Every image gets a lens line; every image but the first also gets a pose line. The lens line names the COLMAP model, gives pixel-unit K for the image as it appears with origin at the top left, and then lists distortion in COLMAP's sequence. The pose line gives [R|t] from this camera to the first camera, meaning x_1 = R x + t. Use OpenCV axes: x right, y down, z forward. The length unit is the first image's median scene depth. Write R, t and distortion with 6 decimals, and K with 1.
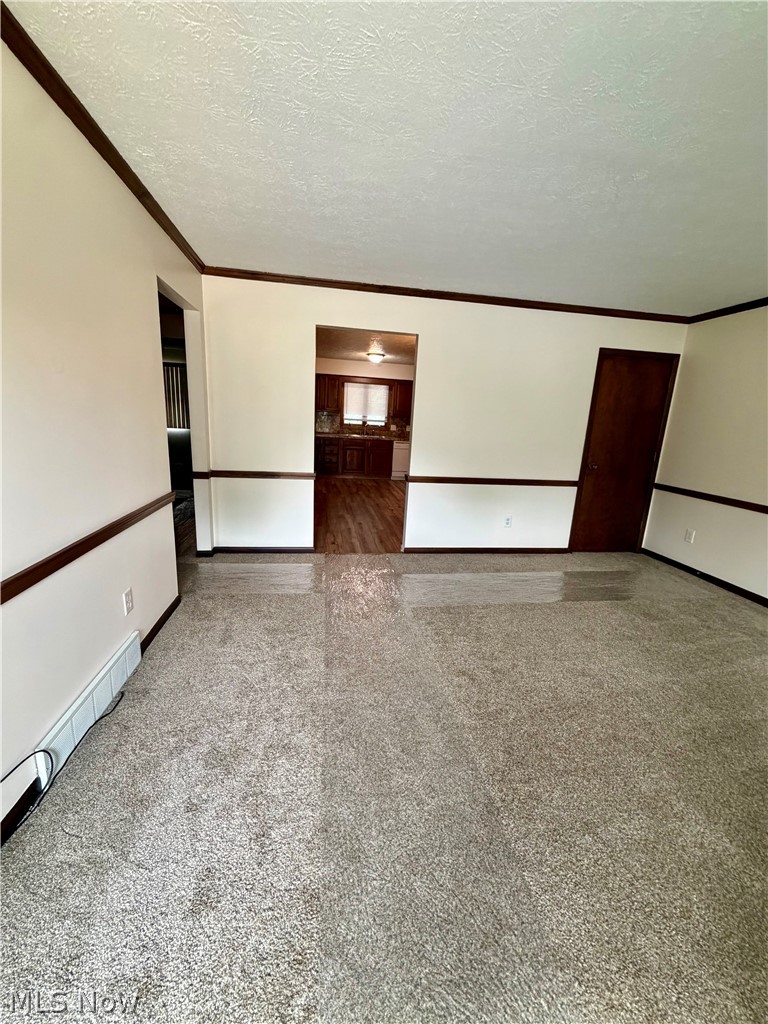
lens RADIAL K [[408.9, 0, 382.5], [0, 408.9, 509.4], [0, 0, 1]] dist [0.001087, -0.000125]
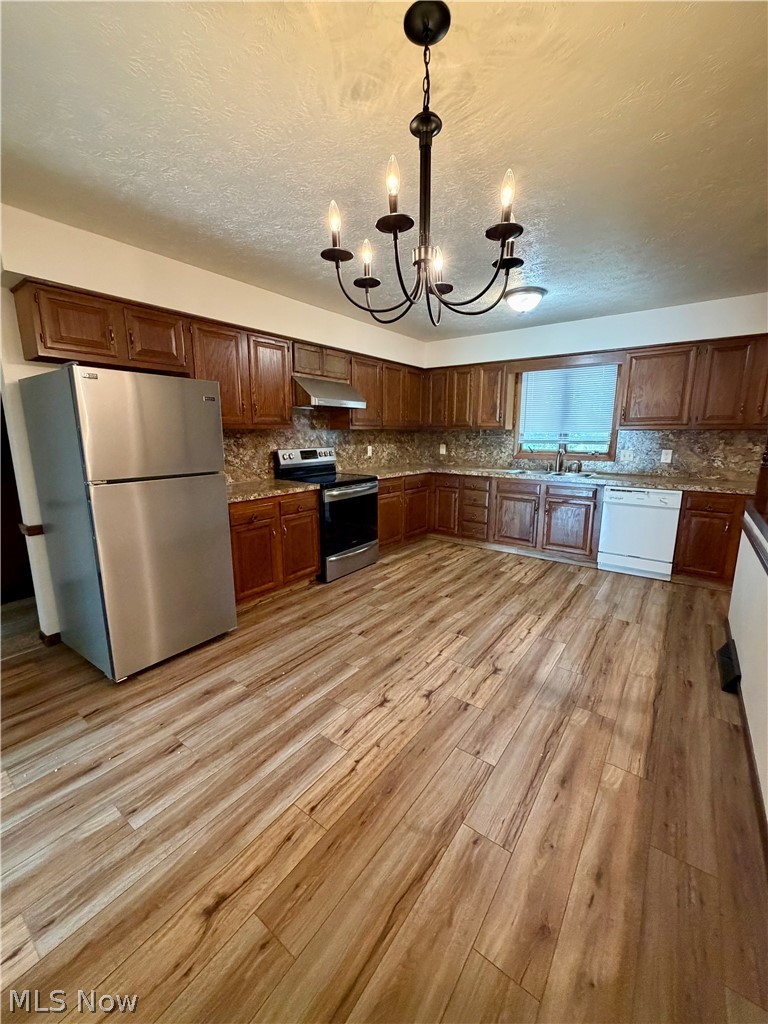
lens RADIAL K [[408.9, 0, 382.5], [0, 408.9, 509.4], [0, 0, 1]] dist [0.001087, -0.000125]
pose [[0.708098, 0.080784, -0.701478, 0.178562], [-0.120196, 0.992725, -0.007006, -0.113858], [0.695809, 0.089276, 0.712657, 0.534216]]
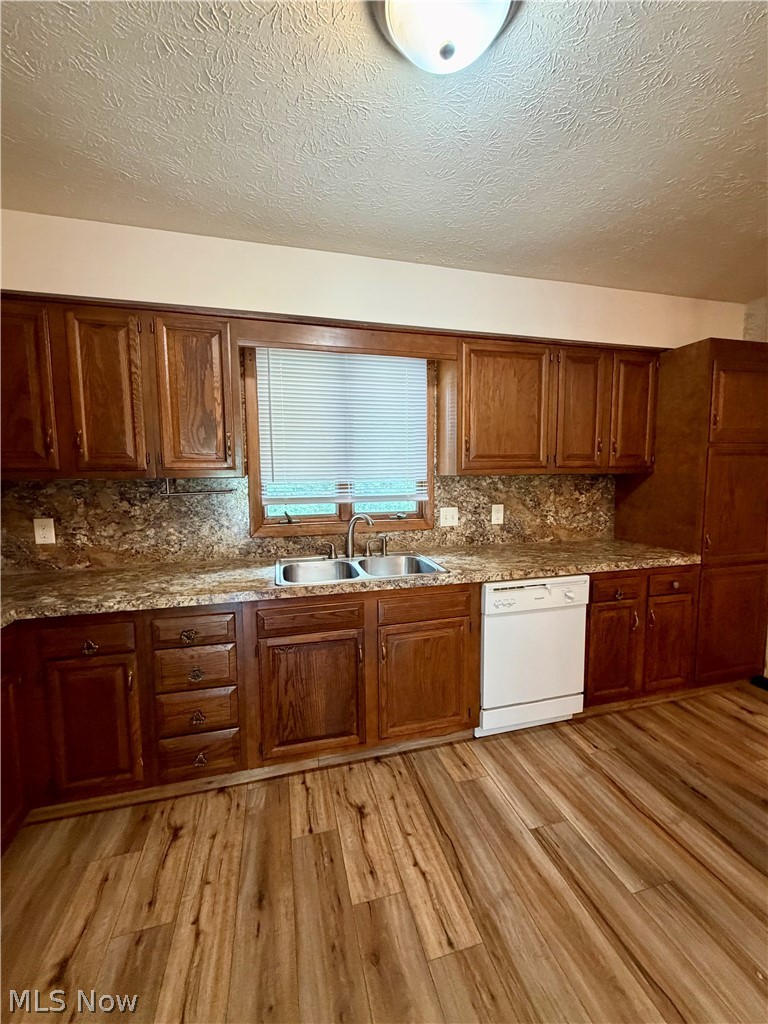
lens RADIAL K [[408.9, 0, 382.5], [0, 408.9, 509.4], [0, 0, 1]] dist [0.001087, -0.000125]
pose [[0.990875, -0.072588, 0.113567, -0.054906], [0.086687, 0.988414, -0.124589, -0.193064], [-0.103208, 0.133297, 0.985688, 0.805988]]
